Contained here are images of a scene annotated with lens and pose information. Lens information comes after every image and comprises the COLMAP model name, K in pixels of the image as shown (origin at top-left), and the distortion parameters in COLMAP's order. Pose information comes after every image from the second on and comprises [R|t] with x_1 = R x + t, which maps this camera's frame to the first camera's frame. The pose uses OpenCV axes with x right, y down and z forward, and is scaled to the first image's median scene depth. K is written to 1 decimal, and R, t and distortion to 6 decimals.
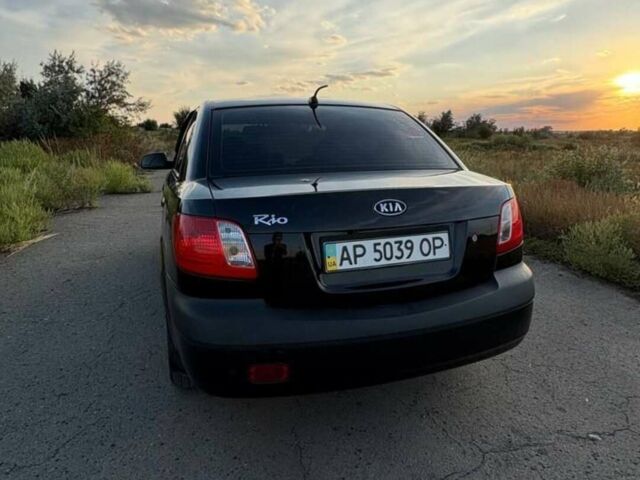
lens RADIAL K [[454.8, 0, 320.0], [0, 454.8, 240.0], [0, 0, 1]] dist [-0.004051, 0.002645]
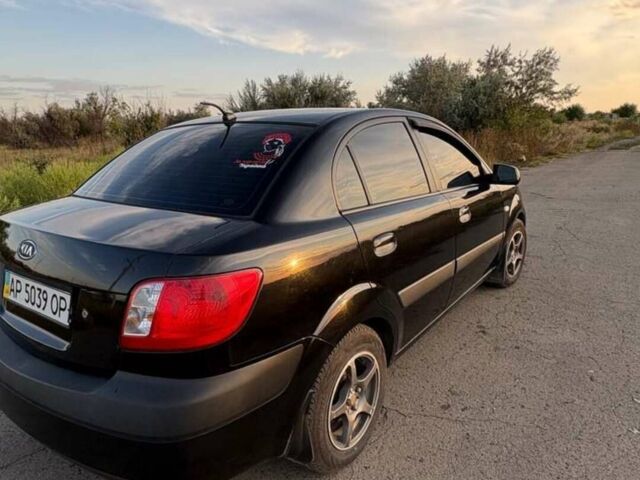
lens RADIAL K [[454.8, 0, 320.0], [0, 454.8, 240.0], [0, 0, 1]] dist [-0.004051, 0.002645]
pose [[0.589140, 0.186118, -0.786304, 1.166710], [-0.165961, 0.980236, 0.107675, -0.275400], [0.790804, 0.067060, 0.608384, 0.861727]]
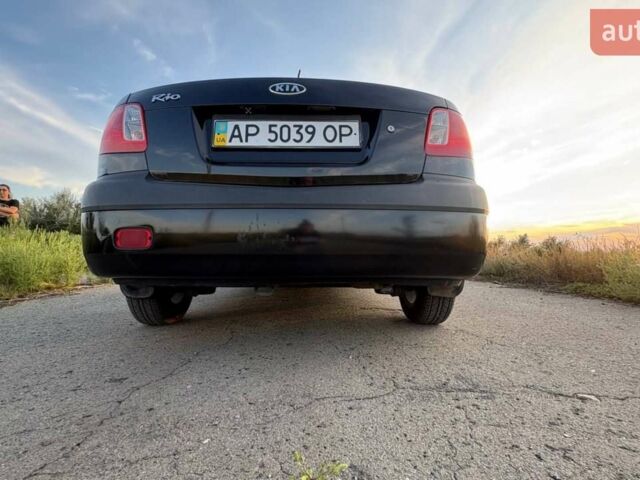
lens RADIAL K [[342.6, 0, 320.0], [0, 342.6, 240.0], [0, 0, 1]] dist [0.000458, -0.000278]
pose [[0.960628, -0.002164, -0.277829, 0.402254], [-0.073717, 0.962146, -0.262377, 0.404114], [0.267880, 0.272528, 0.924104, 0.409207]]
